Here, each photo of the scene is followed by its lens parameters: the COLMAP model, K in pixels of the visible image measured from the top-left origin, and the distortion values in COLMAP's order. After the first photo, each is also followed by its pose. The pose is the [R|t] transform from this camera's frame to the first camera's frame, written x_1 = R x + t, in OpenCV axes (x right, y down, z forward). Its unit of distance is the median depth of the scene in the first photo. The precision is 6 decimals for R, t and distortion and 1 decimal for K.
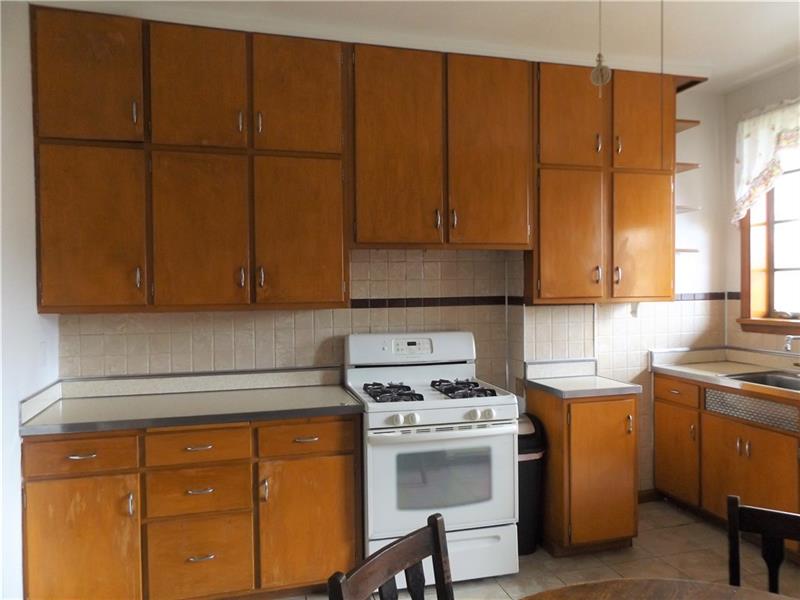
lens RADIAL K [[586.4, 0, 401.1], [0, 586.4, 296.9], [0, 0, 1]] dist [-0.026654, 0.005432]
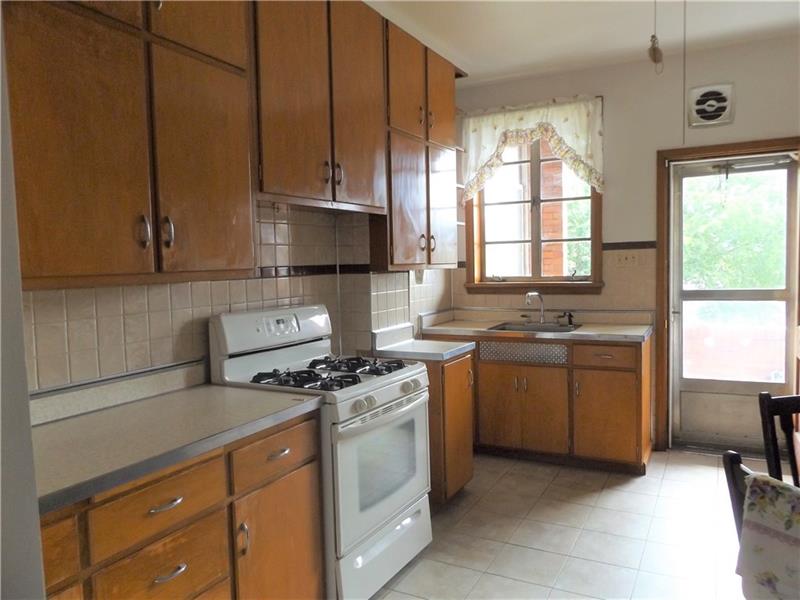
lens RADIAL K [[586.4, 0, 402.7], [0, 586.4, 298.3], [0, 0, 1]] dist [-0.026654, 0.005432]
pose [[0.695512, -0.049344, 0.716818, -0.450104], [0.029879, 0.998762, 0.039761, 0.019148], [-0.717893, -0.006236, 0.696126, 0.299200]]
